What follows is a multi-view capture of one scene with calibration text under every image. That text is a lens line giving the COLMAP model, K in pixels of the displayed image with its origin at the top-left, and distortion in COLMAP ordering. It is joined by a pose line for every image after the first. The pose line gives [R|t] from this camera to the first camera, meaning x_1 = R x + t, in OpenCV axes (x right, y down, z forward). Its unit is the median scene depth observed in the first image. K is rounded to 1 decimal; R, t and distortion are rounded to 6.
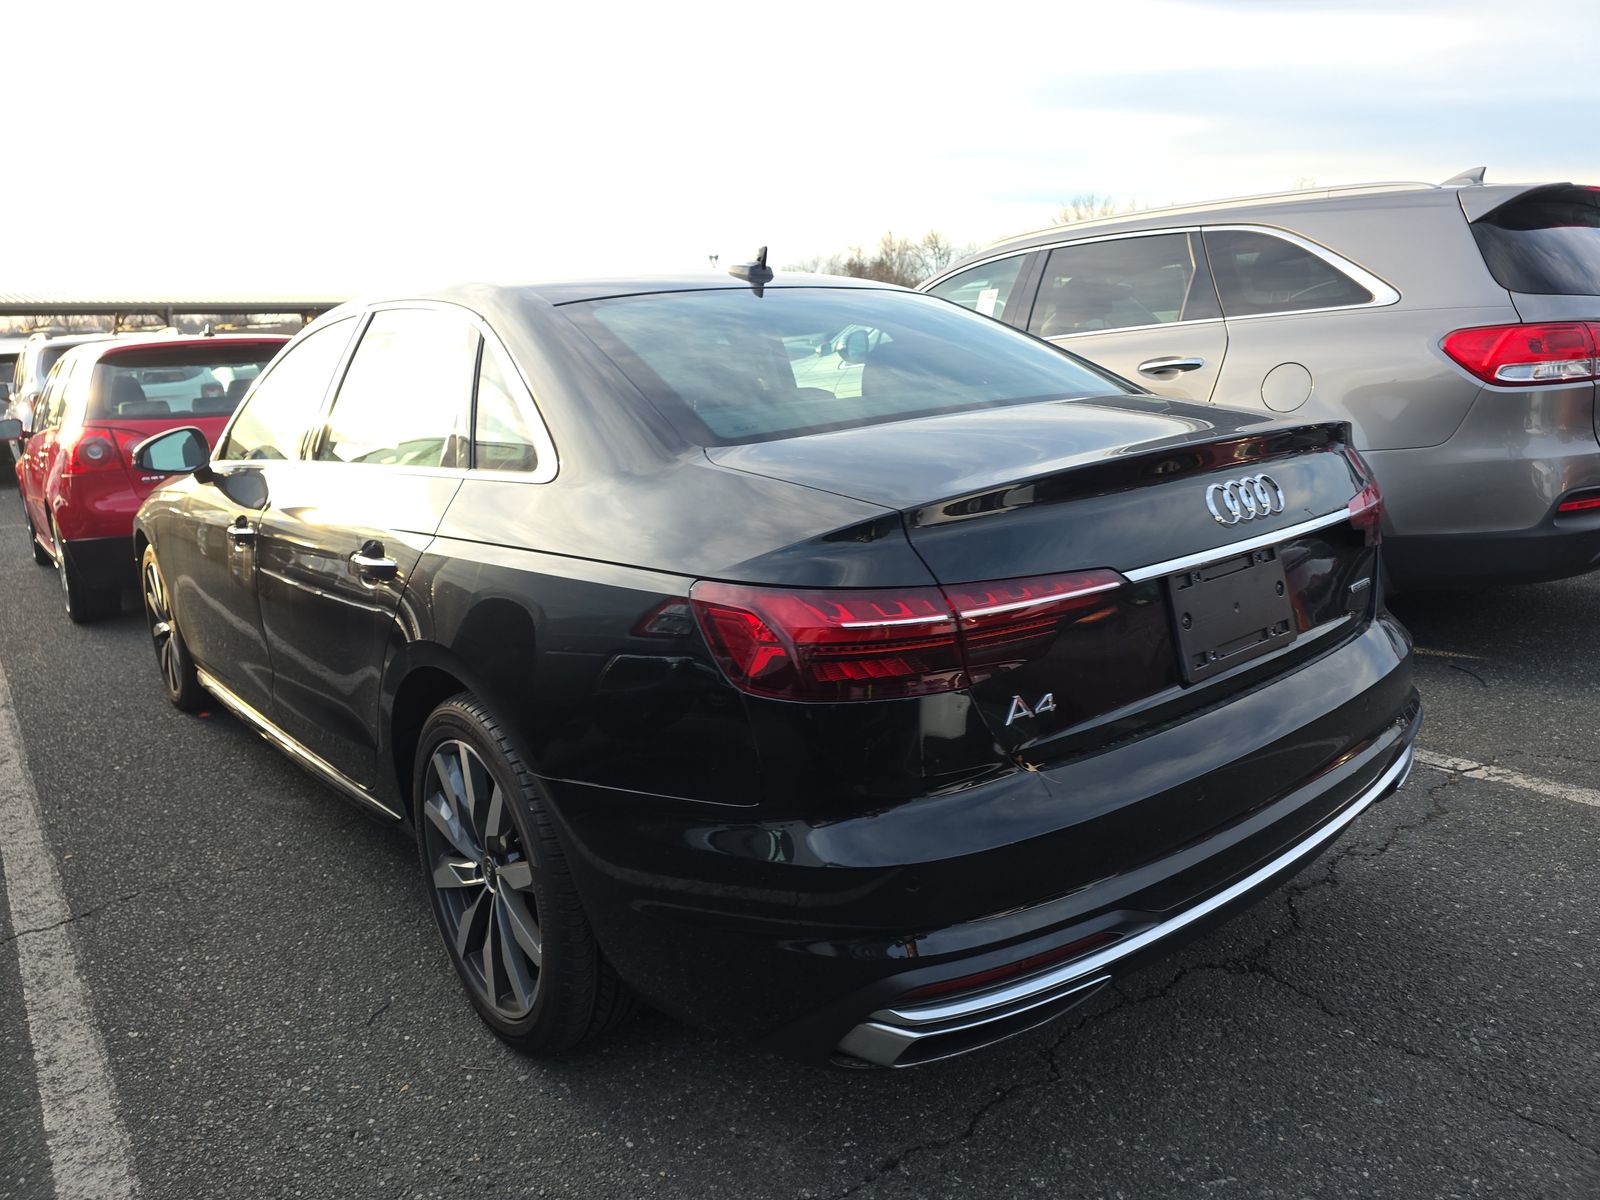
lens RADIAL K [[1060.3, 0, 805.0], [0, 1060.3, 587.1], [0, 0, 1]] dist [0.054641, -0.053507]
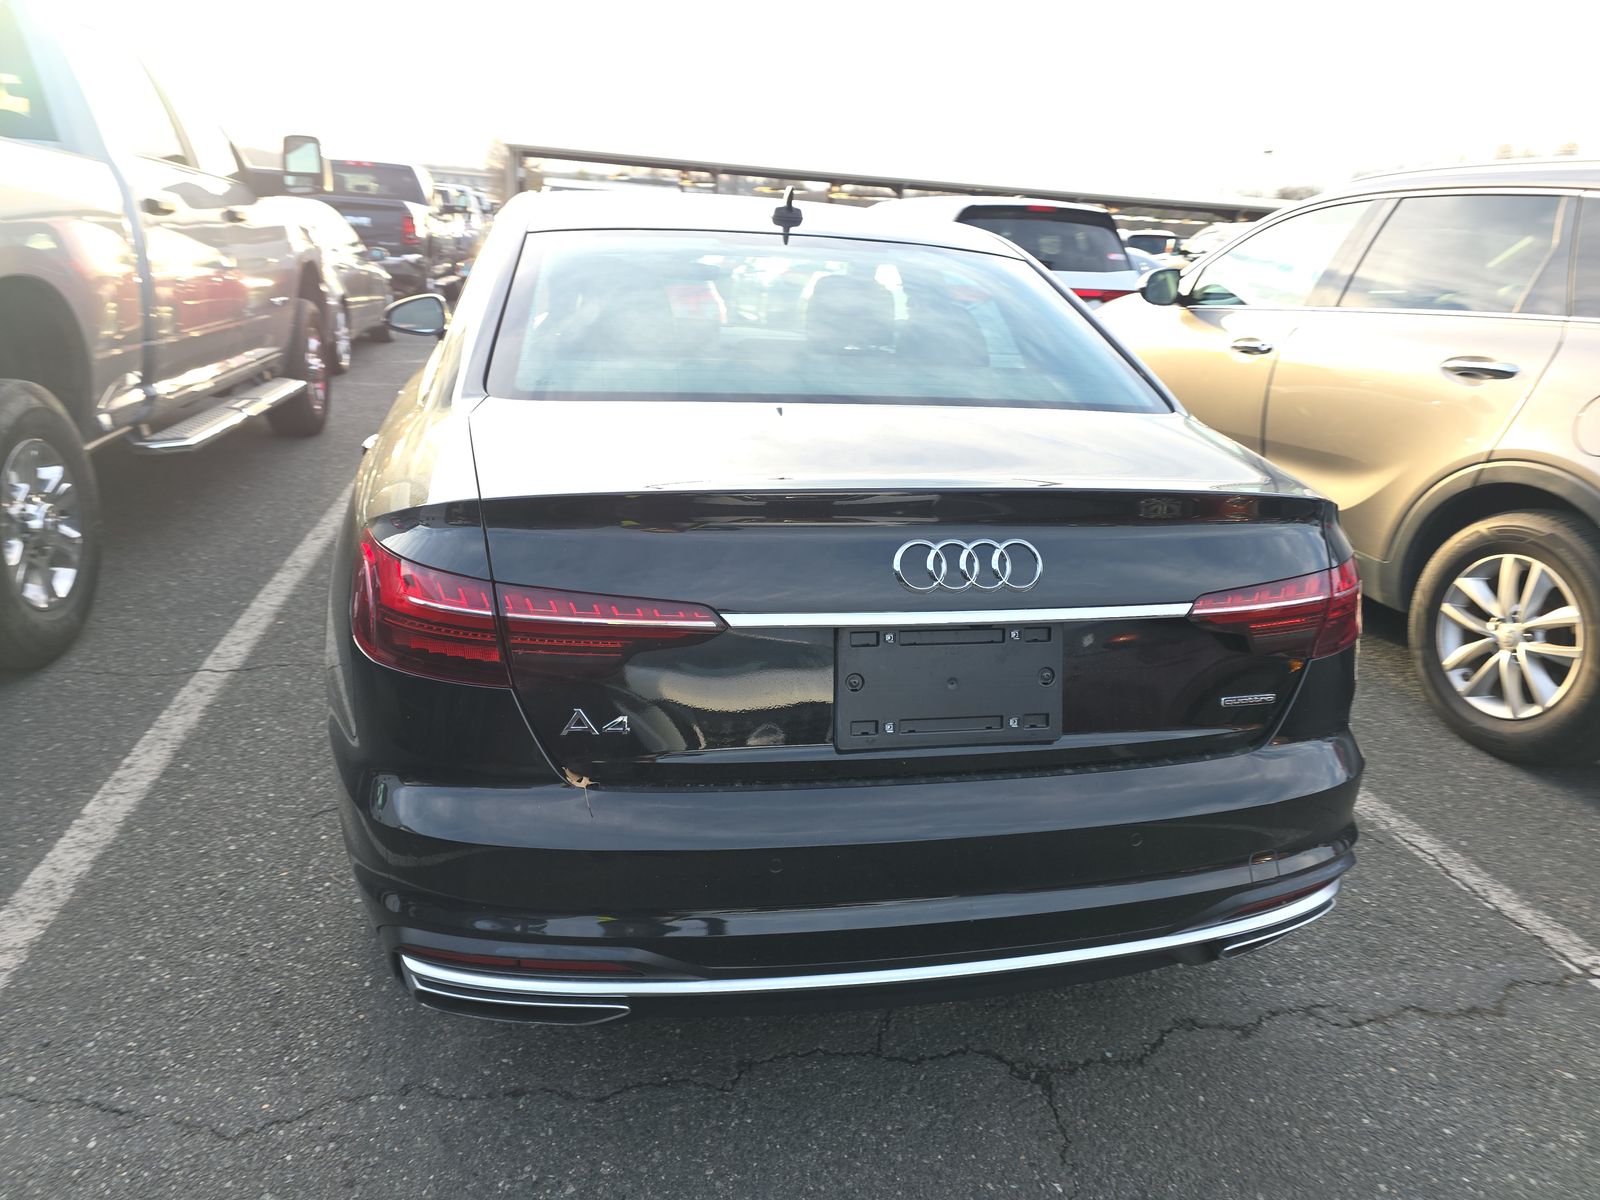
lens RADIAL K [[1060.3, 0, 805.0], [0, 1060.3, 587.1], [0, 0, 1]] dist [0.054641, -0.053507]
pose [[0.884172, 0.236437, -0.402911, 0.571012], [-0.196400, 0.970676, 0.138621, -0.139928], [0.423871, -0.043433, 0.904681, 0.152322]]
